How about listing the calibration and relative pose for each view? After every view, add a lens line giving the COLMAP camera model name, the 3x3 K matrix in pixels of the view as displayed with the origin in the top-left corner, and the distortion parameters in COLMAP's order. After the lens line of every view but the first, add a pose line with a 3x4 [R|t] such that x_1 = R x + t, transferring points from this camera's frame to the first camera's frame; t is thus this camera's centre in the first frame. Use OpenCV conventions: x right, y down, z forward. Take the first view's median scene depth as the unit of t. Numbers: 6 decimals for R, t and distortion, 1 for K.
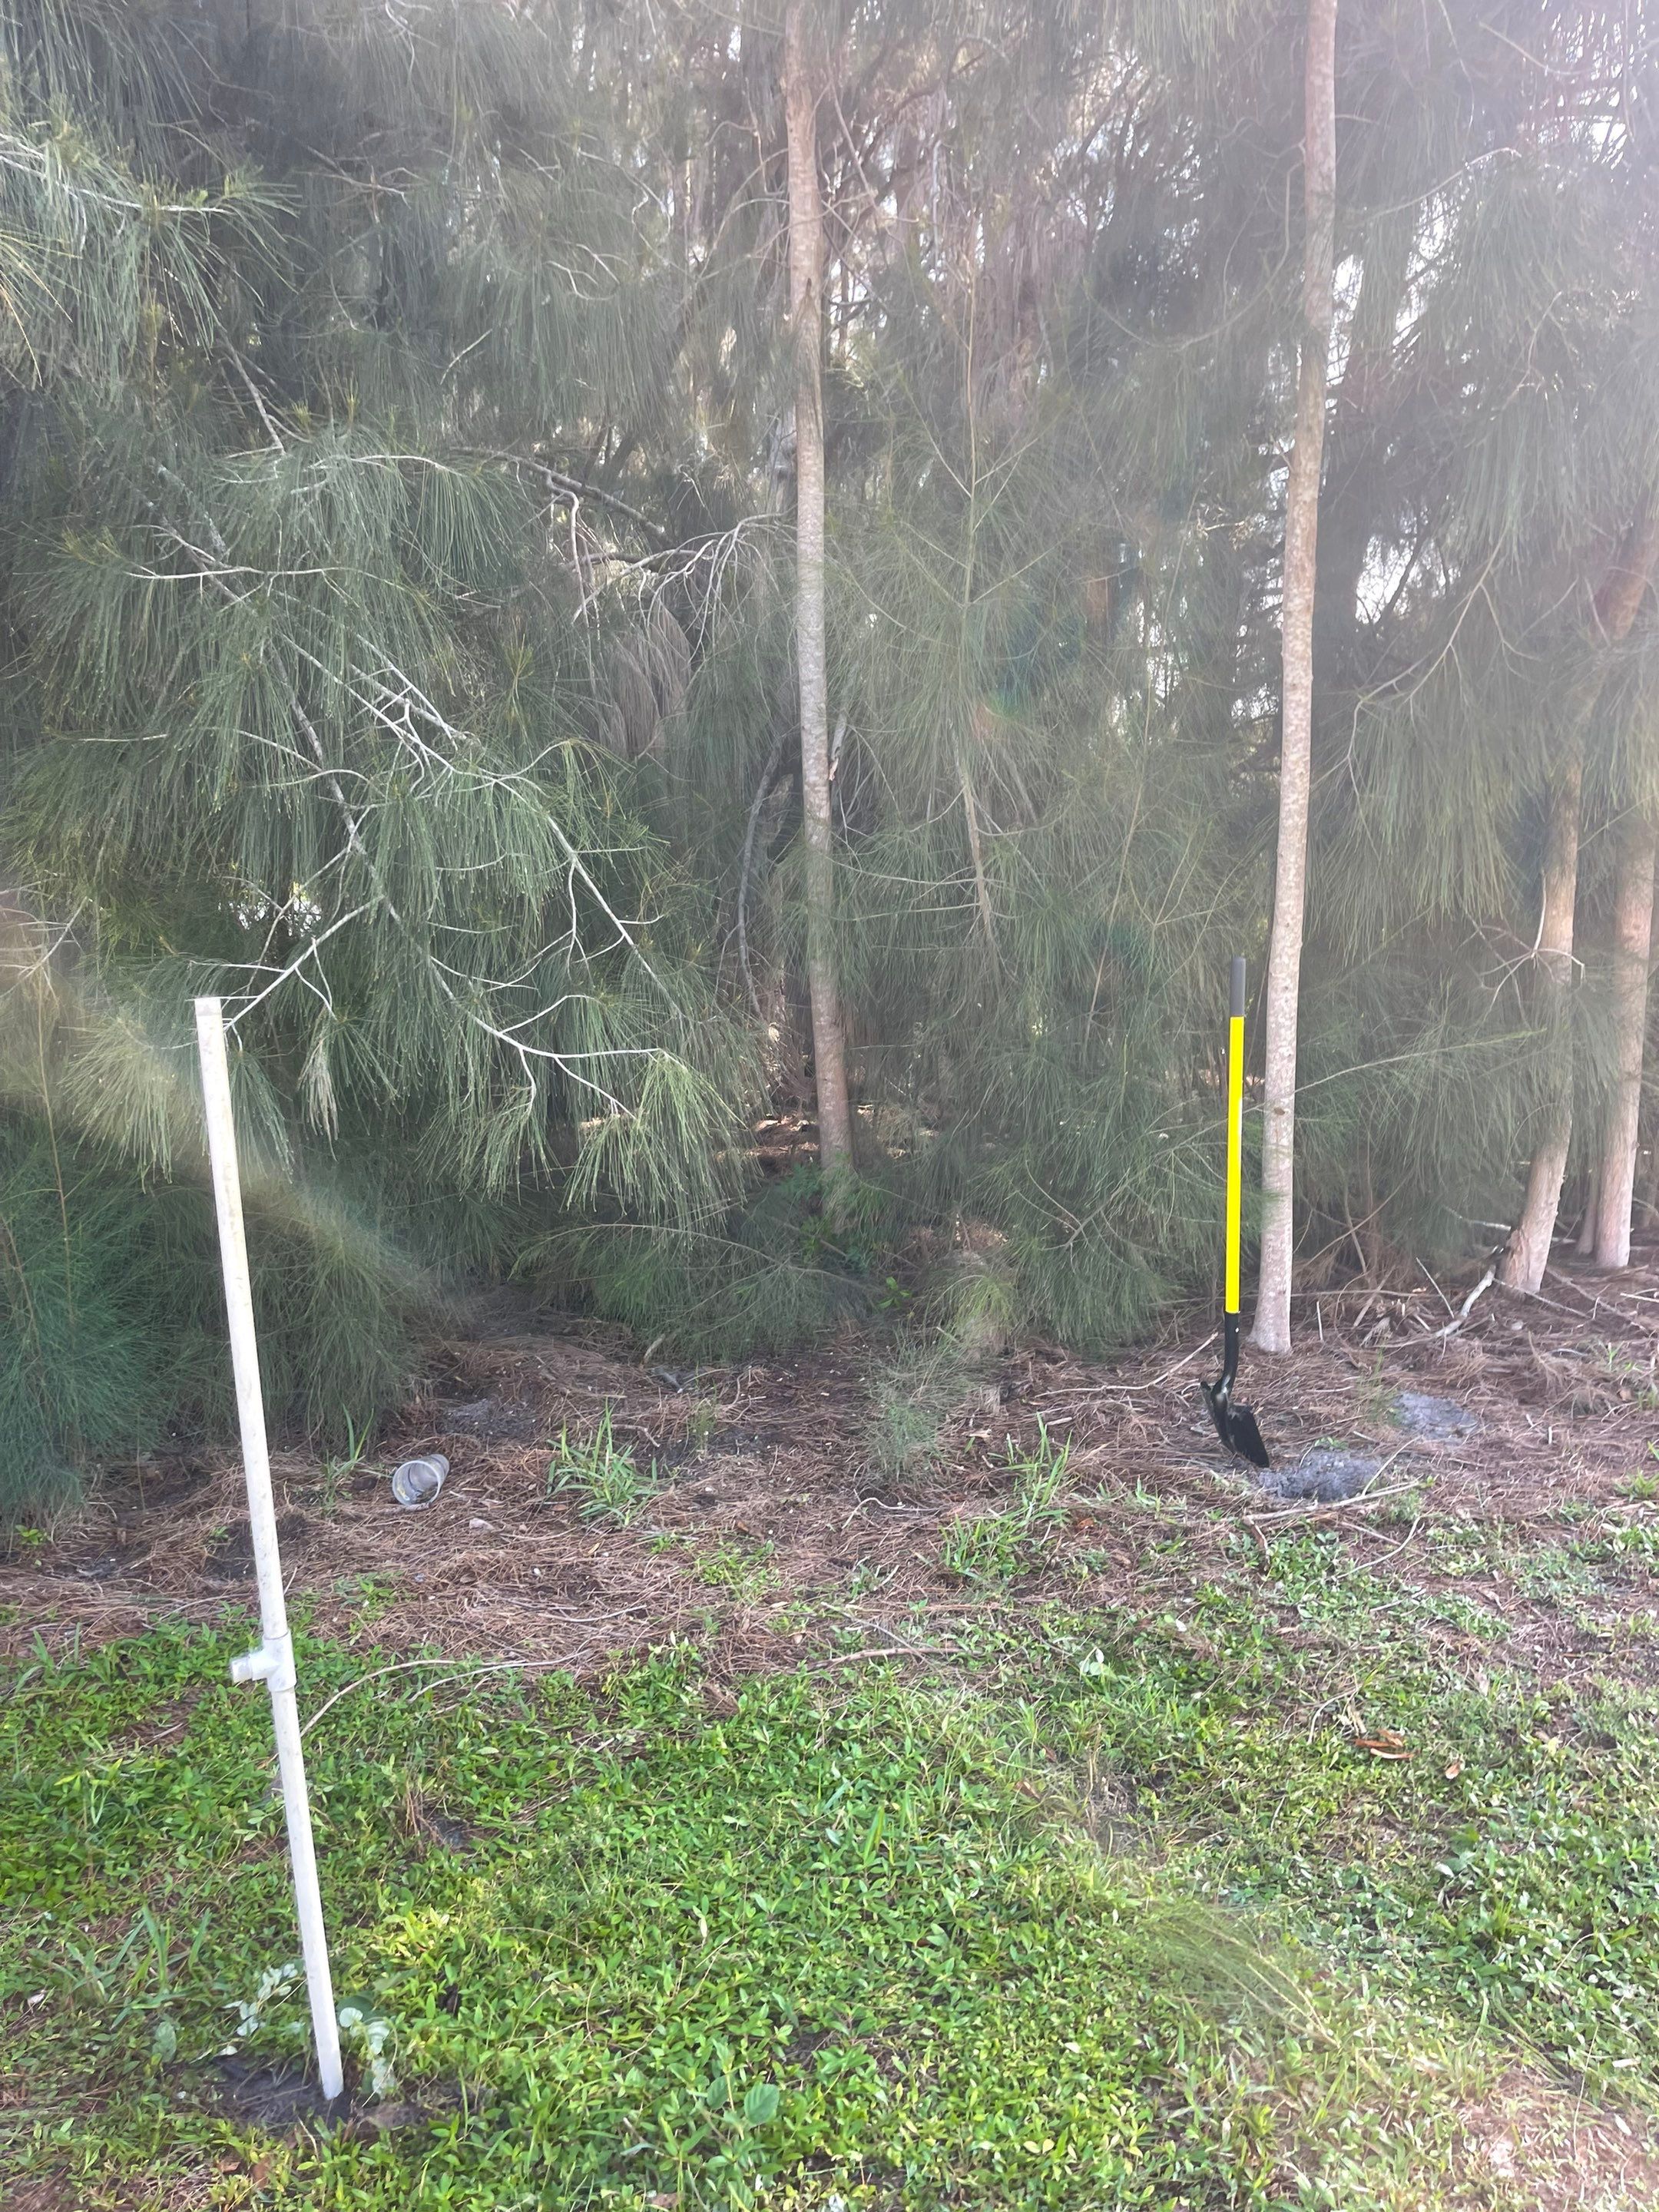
lens RADIAL K [[1703.2, 0, 834.7], [0, 1703.2, 1098.2], [0, 0, 1]] dist [0.035945, -0.047192]
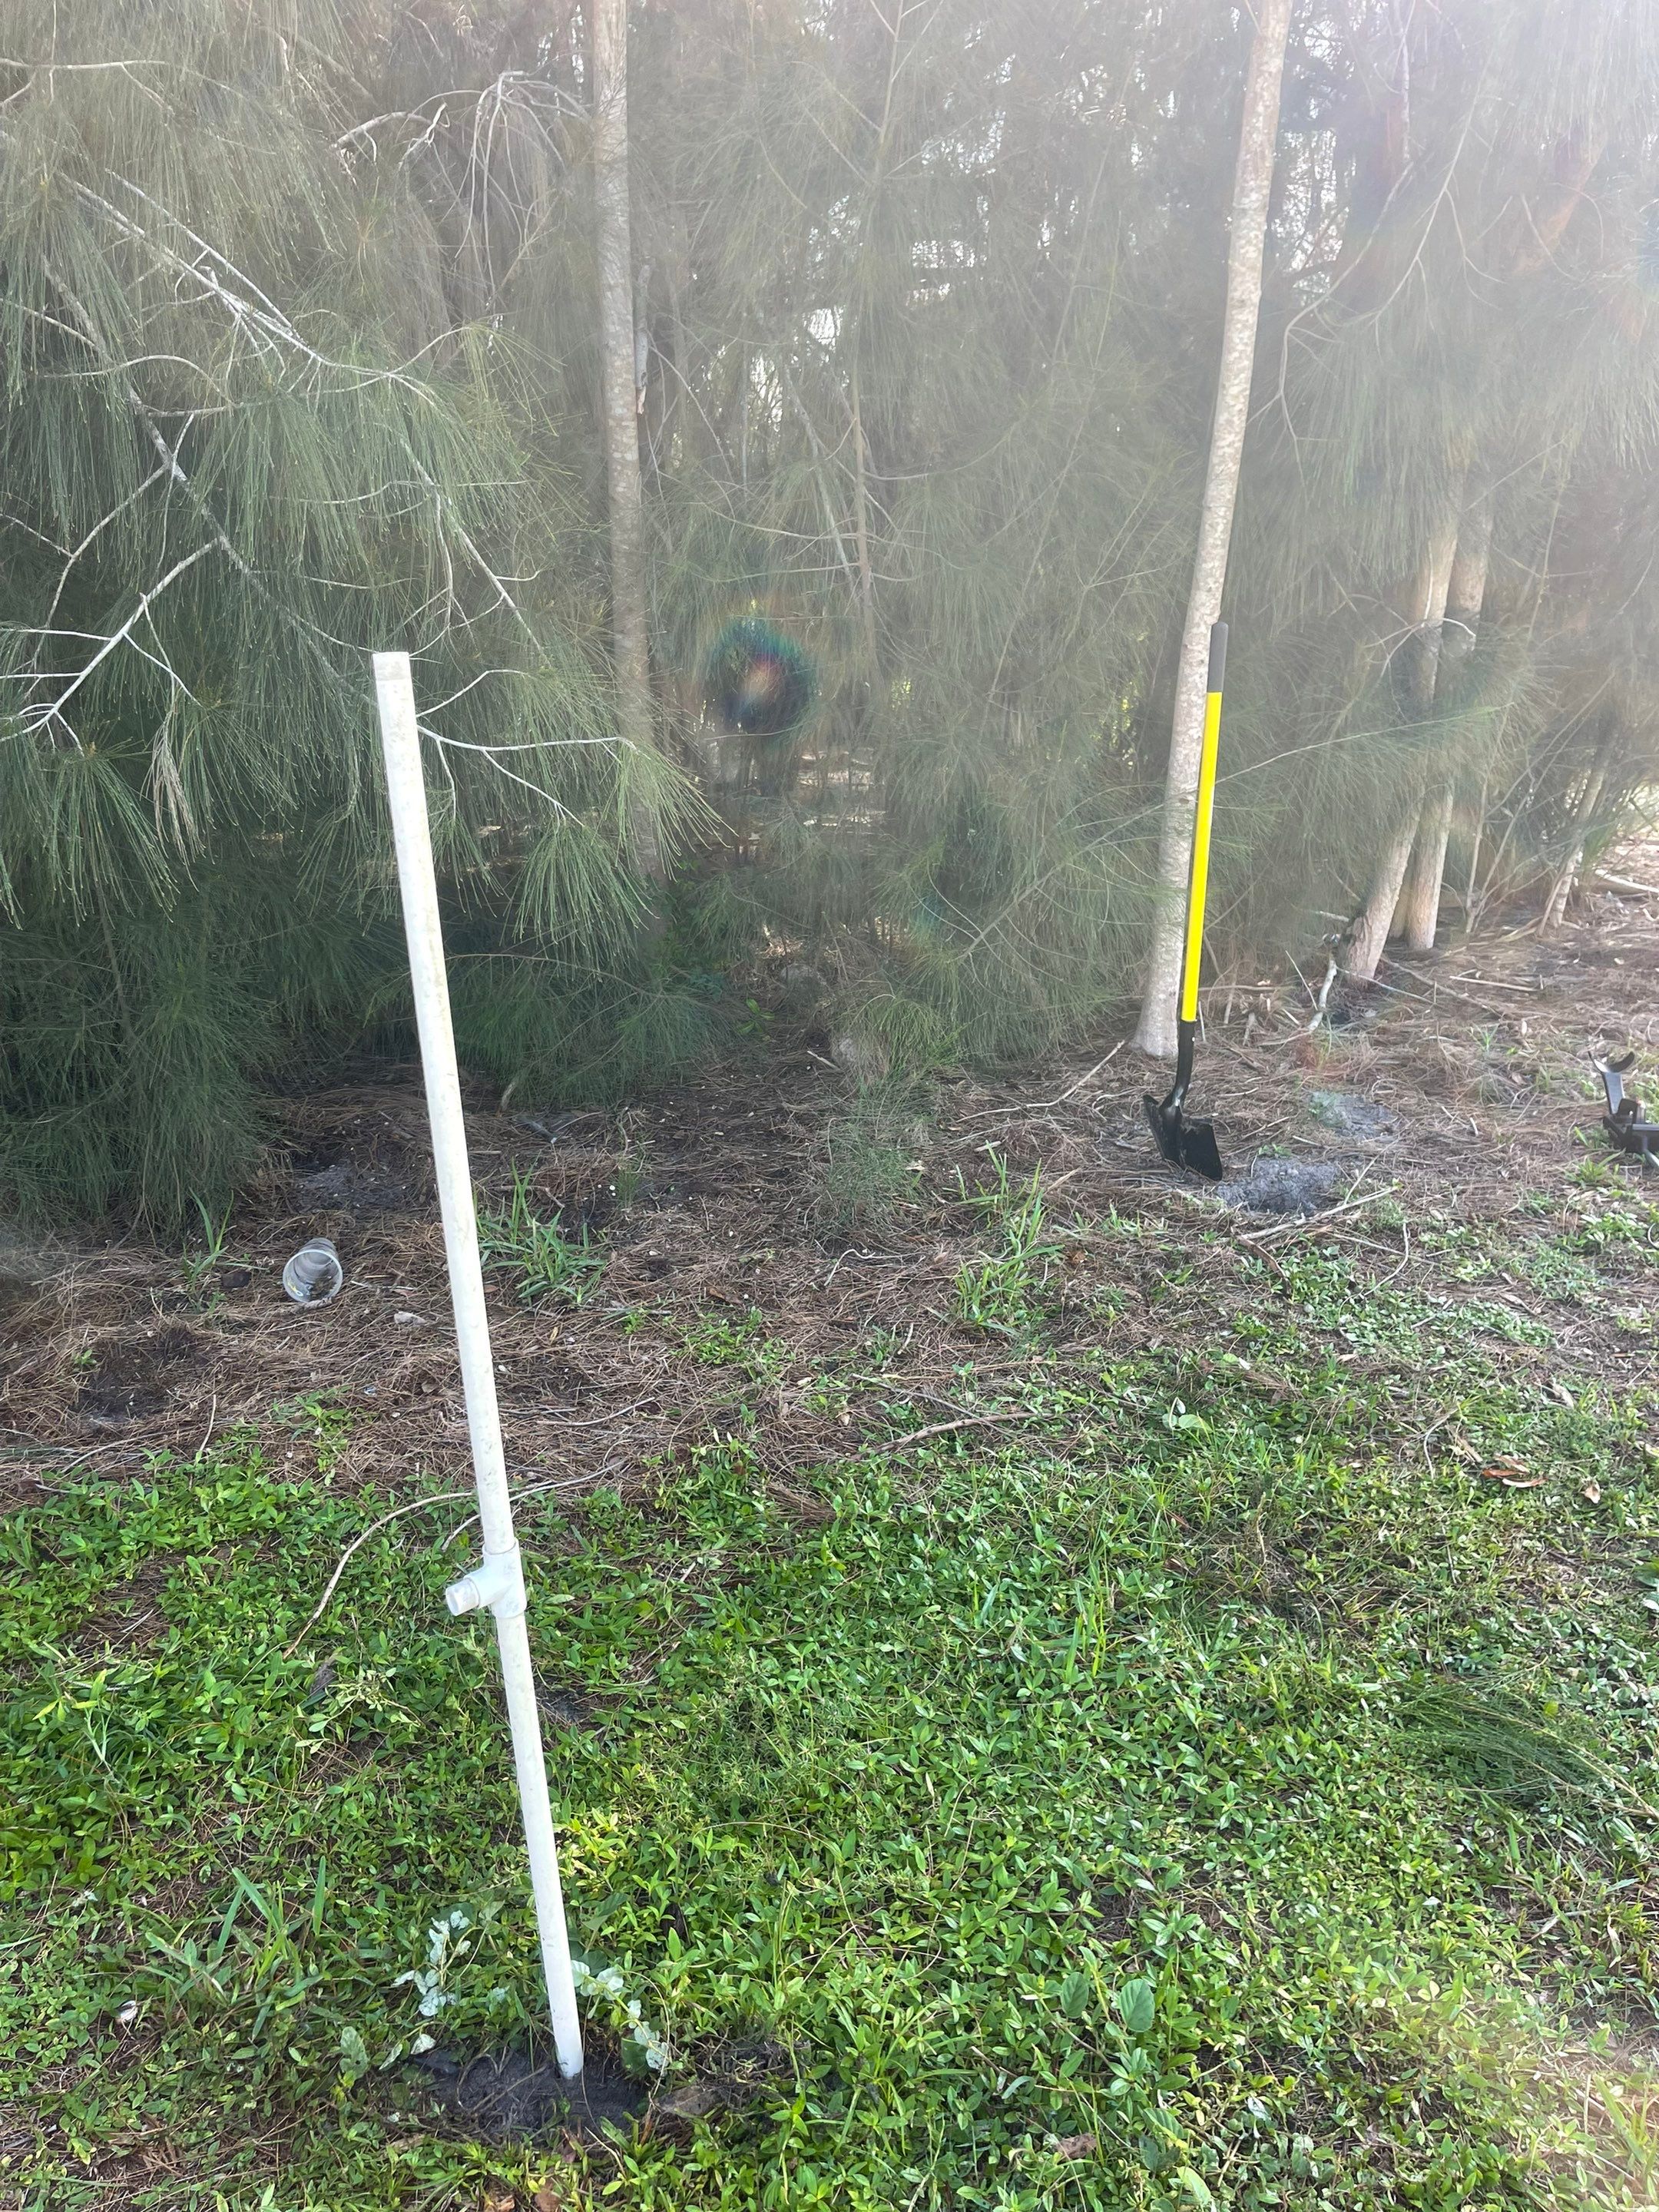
lens RADIAL K [[1703.2, 0, 826.2], [0, 1703.2, 1113.5], [0, 0, 1]] dist [0.035945, -0.047192]
pose [[0.973533, -0.063624, 0.219513, -0.200847], [0.022451, 0.982447, 0.185186, -0.001678], [-0.227442, -0.175356, 0.957873, 0.176279]]
